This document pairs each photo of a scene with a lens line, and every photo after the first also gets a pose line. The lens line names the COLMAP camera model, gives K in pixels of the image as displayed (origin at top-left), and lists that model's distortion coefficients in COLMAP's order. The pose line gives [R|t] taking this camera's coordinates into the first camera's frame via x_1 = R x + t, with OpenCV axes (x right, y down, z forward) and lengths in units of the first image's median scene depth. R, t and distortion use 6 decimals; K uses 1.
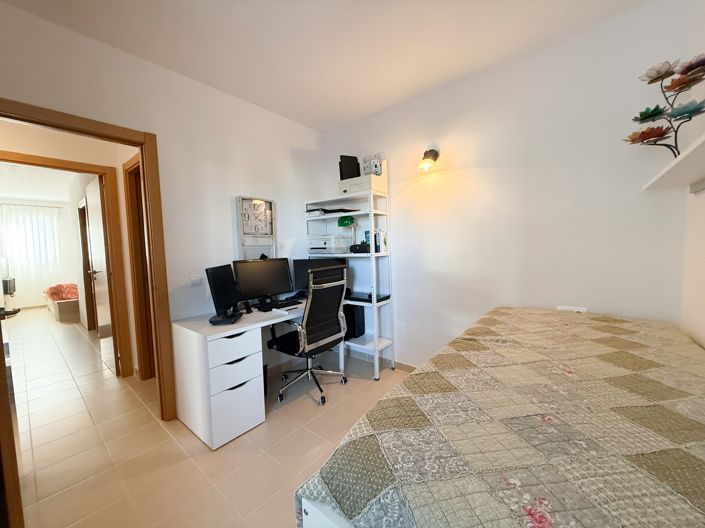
lens RADIAL K [[280.2, 0, 352.5], [0, 280.2, 264.0], [0, 0, 1]] dist [-0.000382, 0.000246]
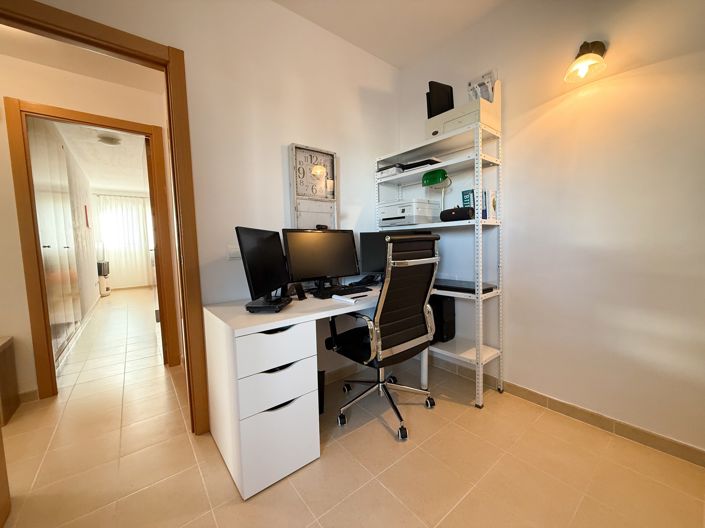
lens RADIAL K [[280.2, 0, 352.5], [0, 280.2, 264.0], [0, 0, 1]] dist [-0.000382, 0.000246]
pose [[0.977912, 0.018884, -0.208164, -0.080741], [-0.015455, 0.999717, 0.018090, 0.060928], [0.208447, -0.014474, 0.977927, 0.284205]]
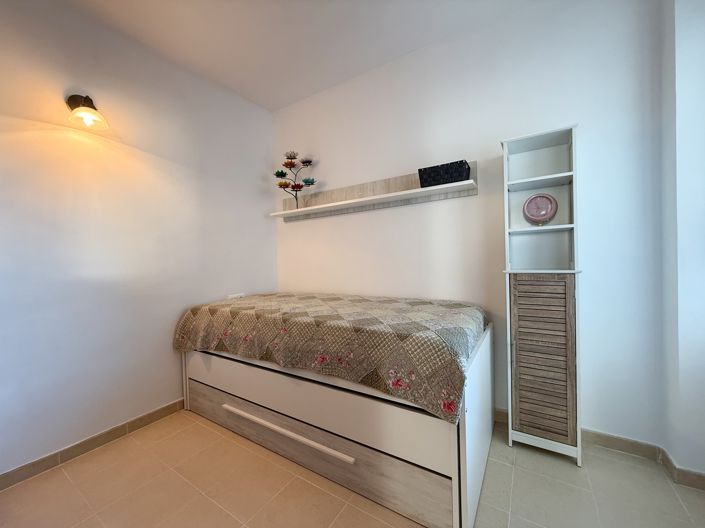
lens RADIAL K [[280.2, 0, 352.5], [0, 280.2, 264.0], [0, 0, 1]] dist [-0.000382, 0.000246]
pose [[-0.122933, 0.017192, 0.992266, -0.426863], [0.098203, 0.995153, -0.005076, 0.055507], [-0.987544, 0.096820, -0.124026, 0.460327]]
